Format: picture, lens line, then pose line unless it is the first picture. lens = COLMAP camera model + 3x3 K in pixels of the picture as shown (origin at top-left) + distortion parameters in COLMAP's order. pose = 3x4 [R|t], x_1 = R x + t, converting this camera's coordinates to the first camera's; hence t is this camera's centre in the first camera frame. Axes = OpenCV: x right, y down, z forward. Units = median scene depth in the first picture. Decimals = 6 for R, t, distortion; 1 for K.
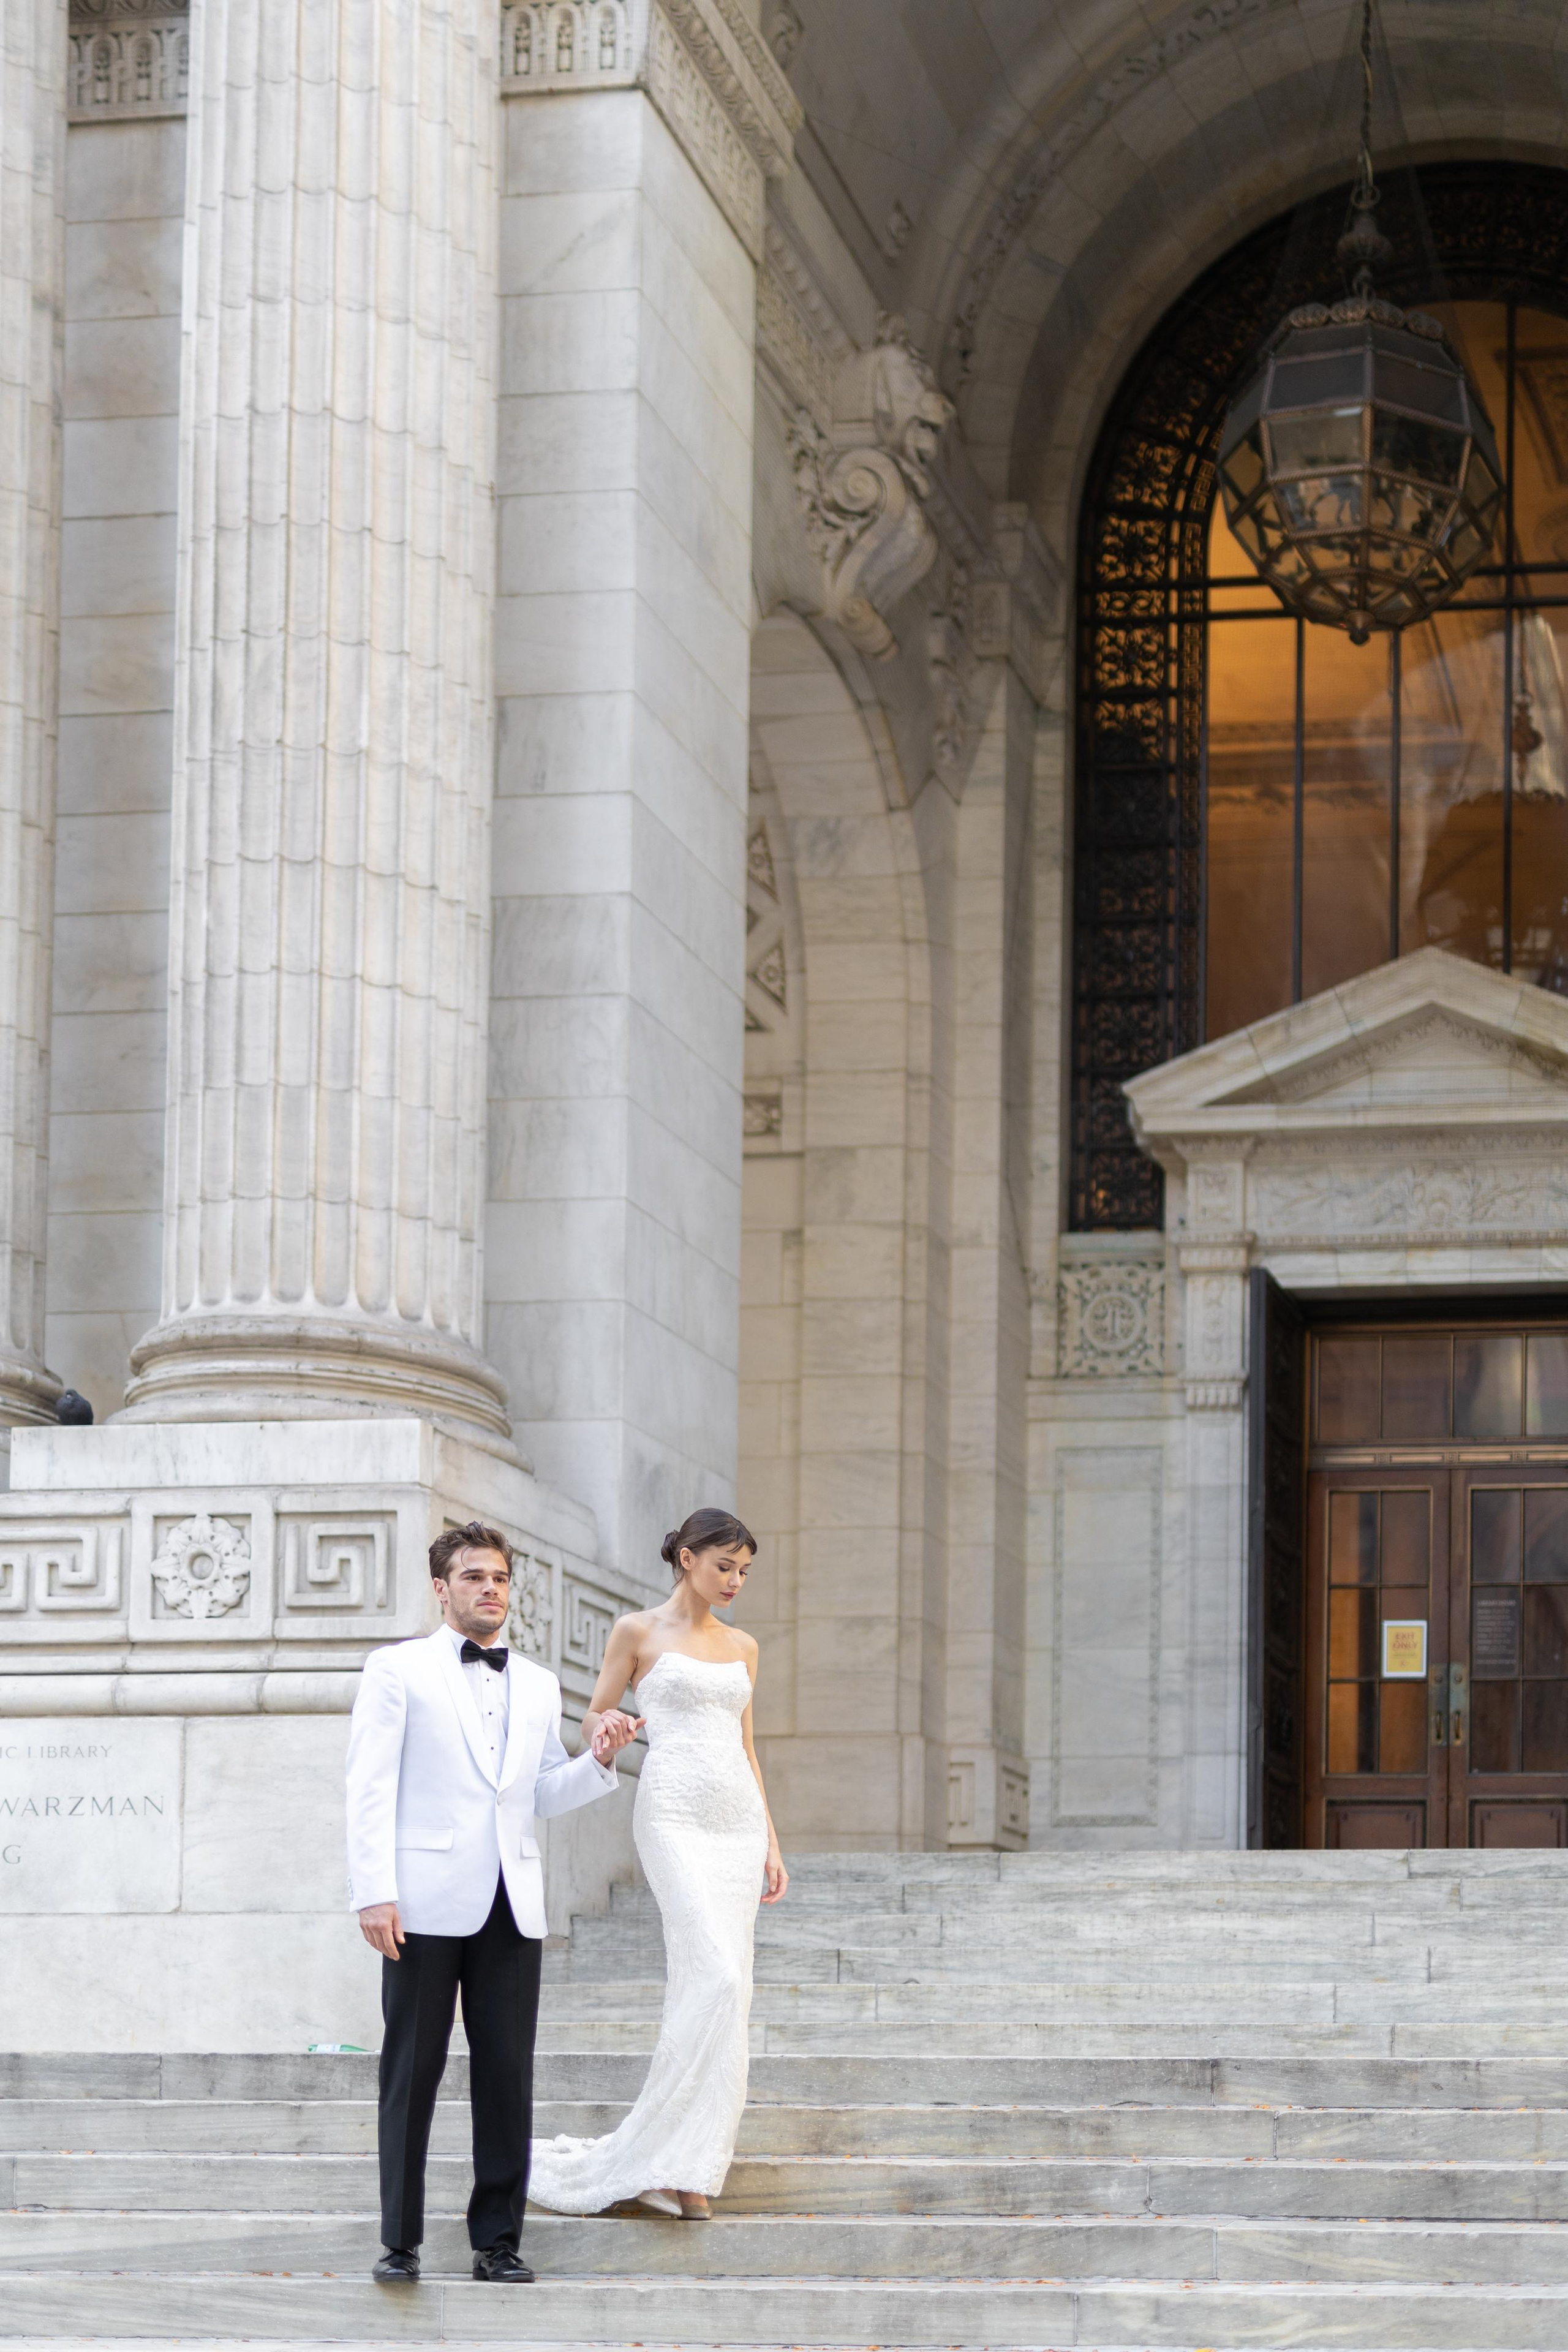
lens RADIAL K [[3690.9, 0, 785.1], [0, 3690.9, 1336.2], [0, 0, 1]] dist [-0.005804, 0.018762]
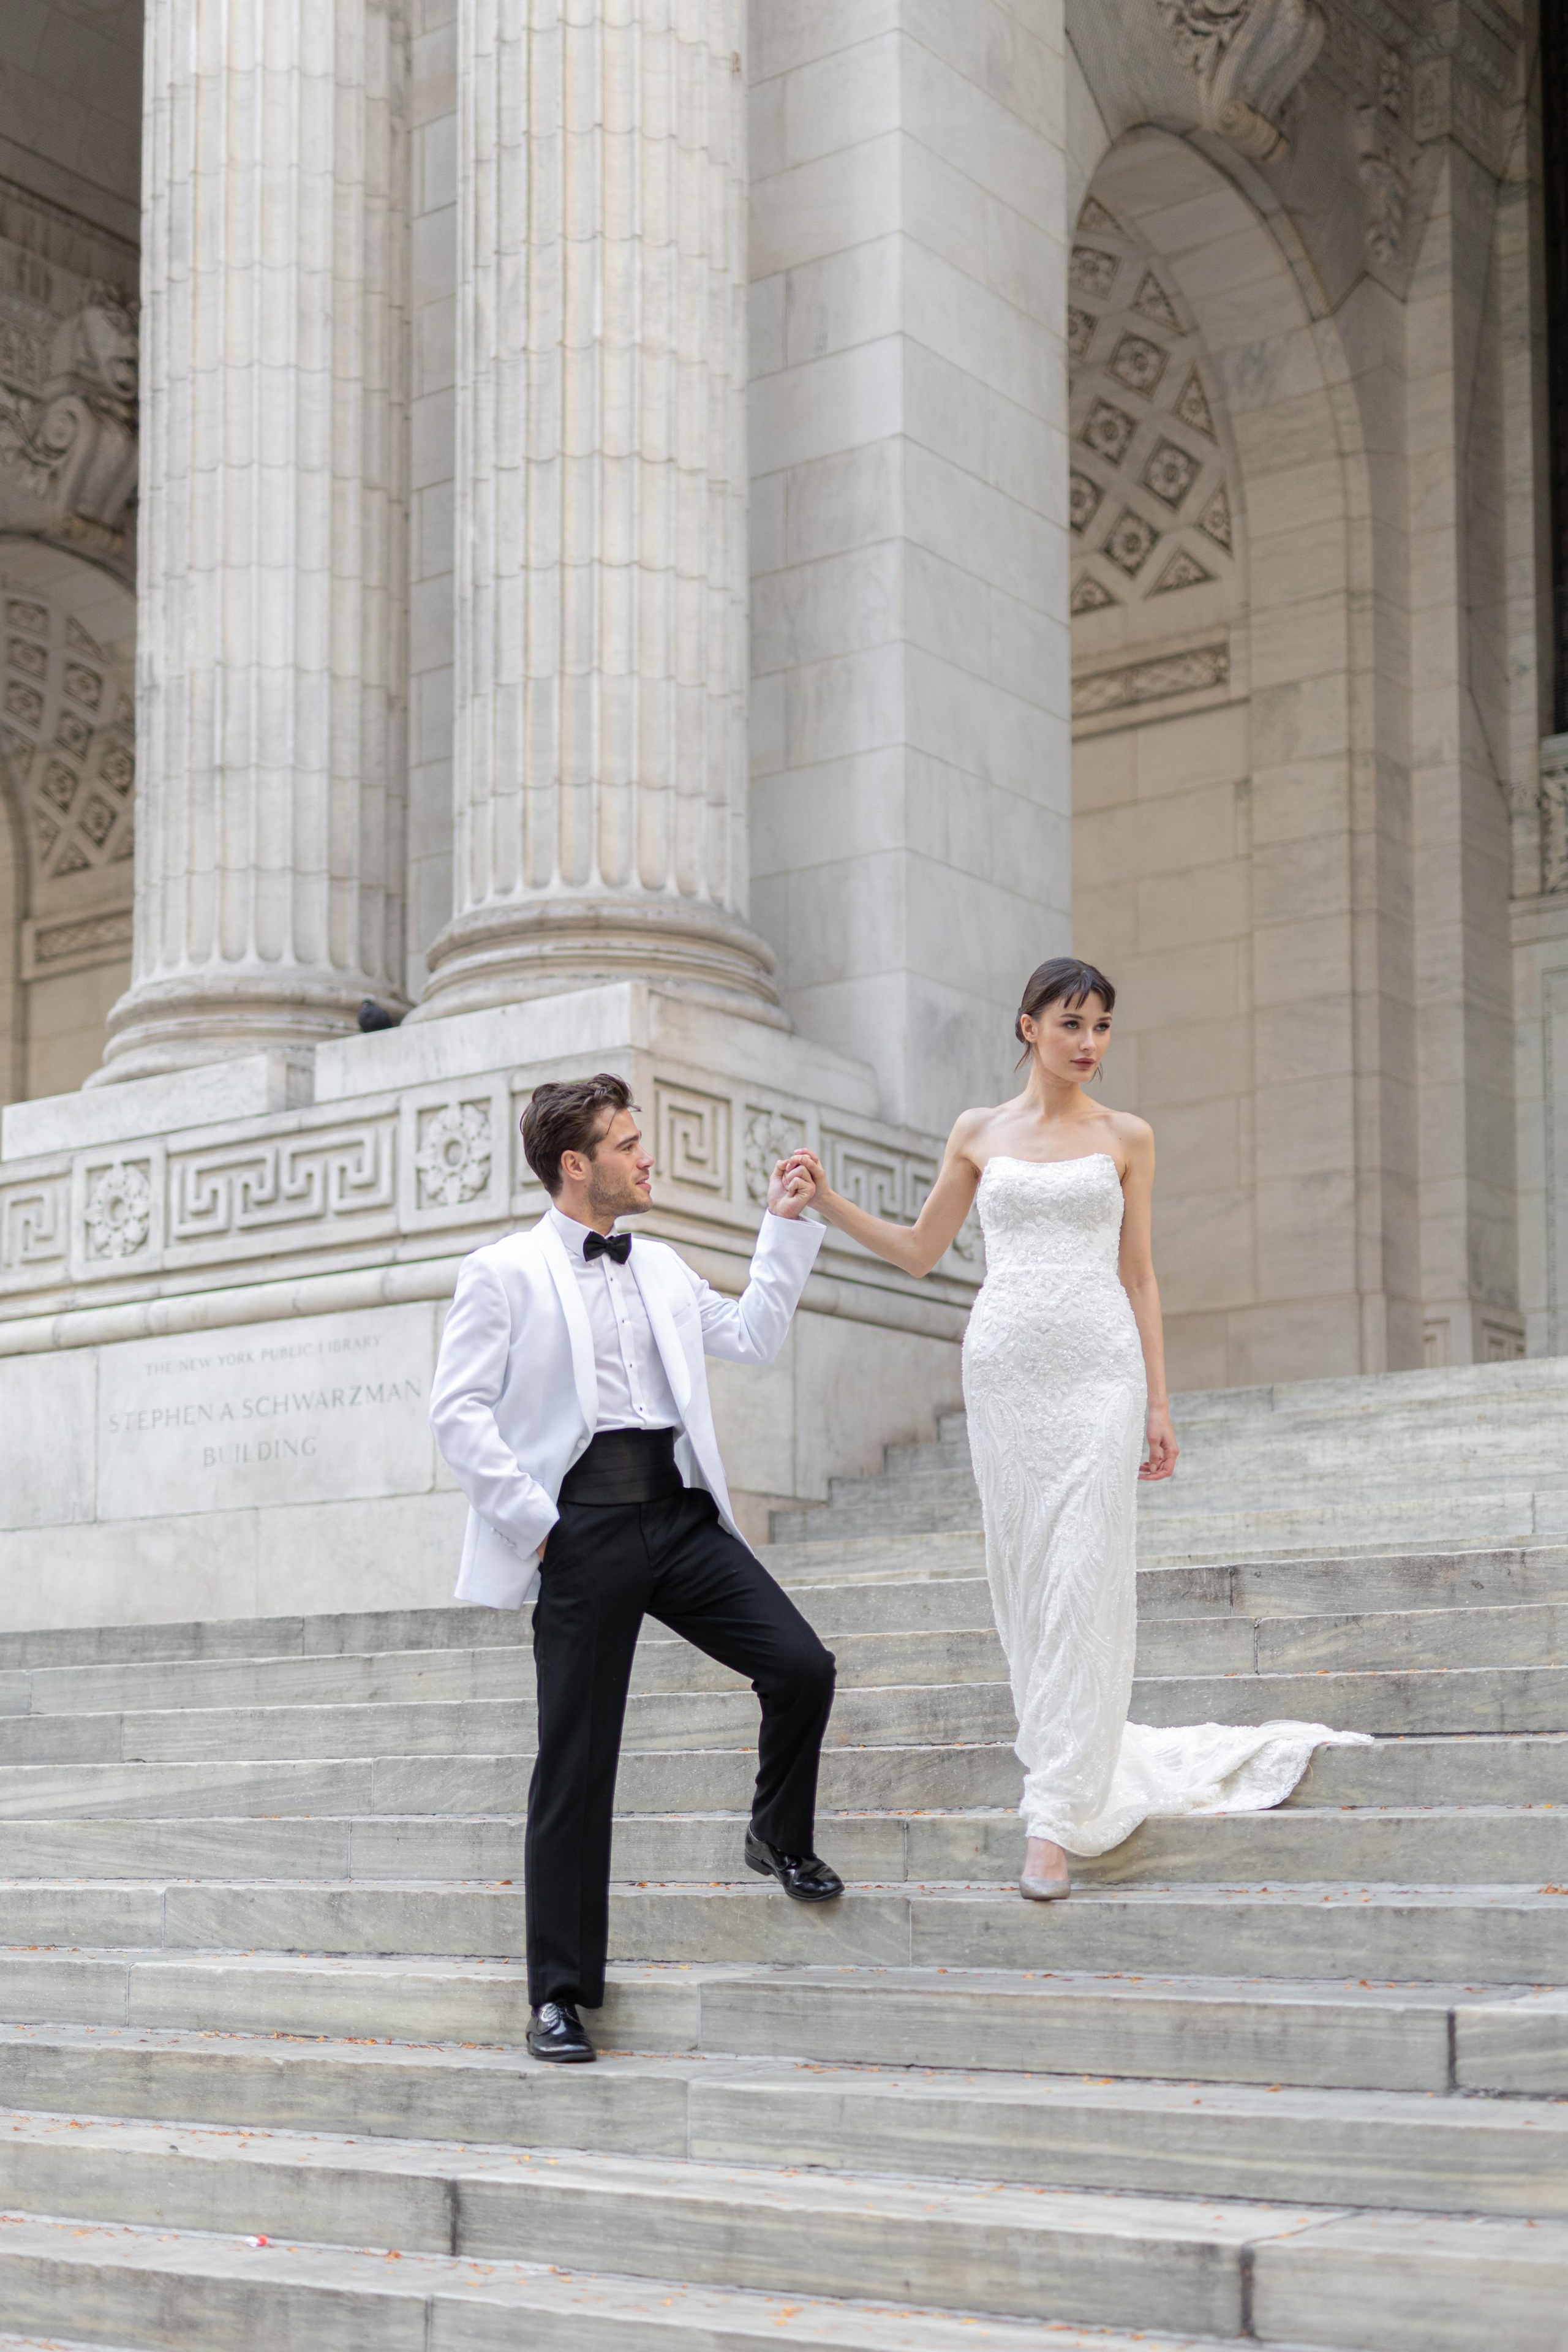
lens RADIAL K [[3197.6, 0, 784.0], [0, 3197.6, 1176.0], [0, 0, 1]] dist [-0.001504, -0.010875]
pose [[0.876348, -0.102814, -0.470578, 0.313942], [0.099844, 0.994509, -0.031347, 0.098925], [0.471217, -0.019514, 0.881802, 0.253805]]
